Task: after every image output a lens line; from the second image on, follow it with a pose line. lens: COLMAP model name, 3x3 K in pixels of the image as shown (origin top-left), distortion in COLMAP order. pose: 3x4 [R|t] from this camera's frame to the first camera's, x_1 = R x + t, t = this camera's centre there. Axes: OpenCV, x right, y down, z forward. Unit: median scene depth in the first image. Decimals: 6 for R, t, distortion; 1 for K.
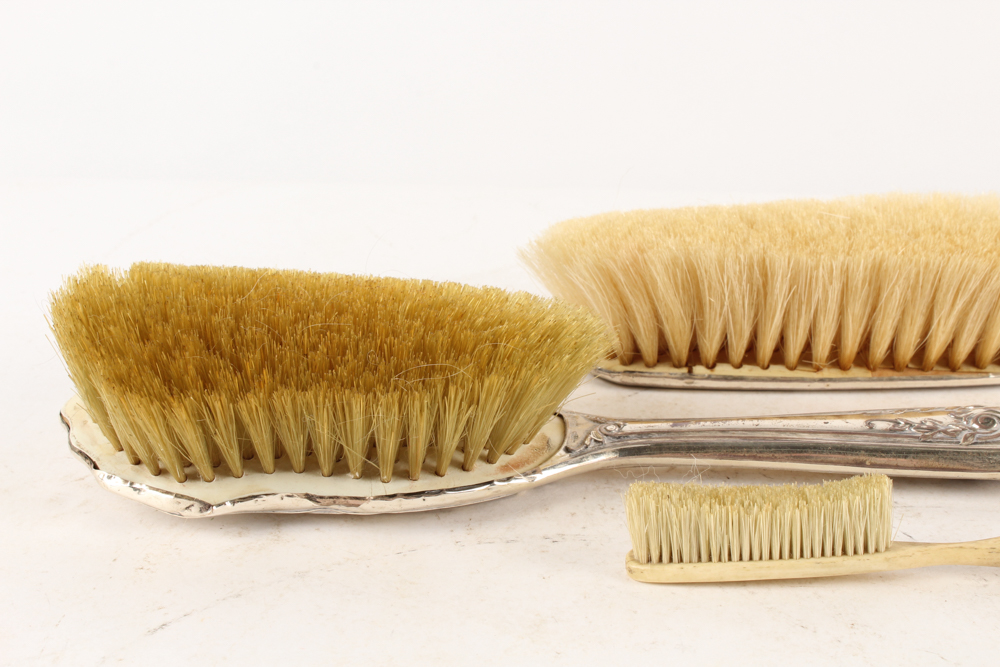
lens RADIAL K [[1710.3, 0, 500.7], [0, 1710.3, 363.3], [0, 0, 1]] dist [0.006644, 0.127453]
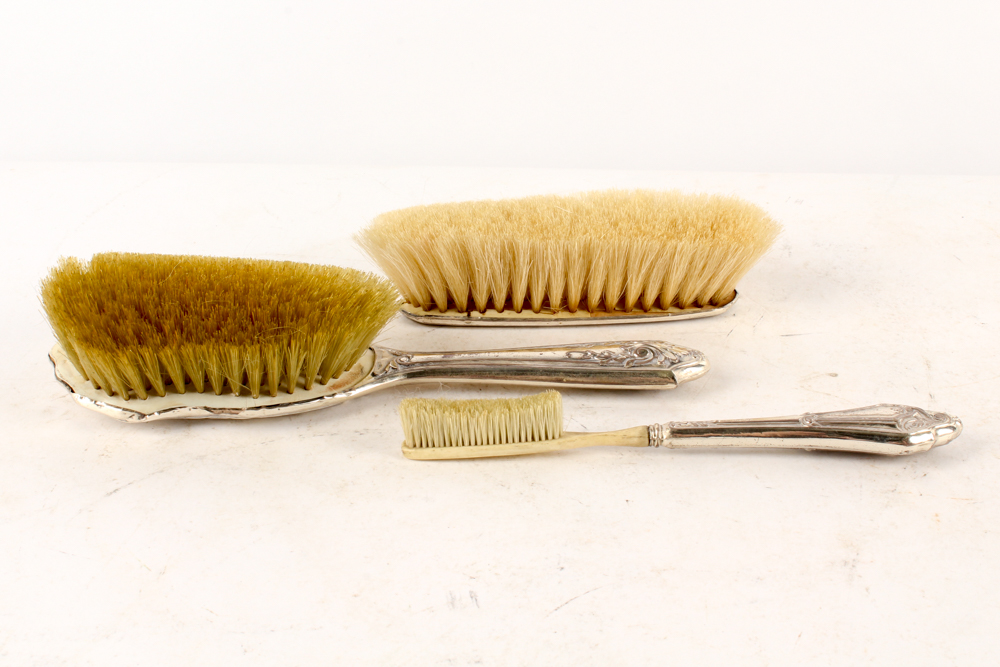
lens RADIAL K [[1602.9, 0, 500.0], [0, 1602.9, 333.5], [0, 0, 1]] dist [-0.020579, 0.016227]
pose [[0.999542, -0.012609, 0.027521, 0.118708], [0.010778, 0.997783, 0.065673, -0.085198], [-0.028288, -0.065346, 0.997462, -0.485113]]
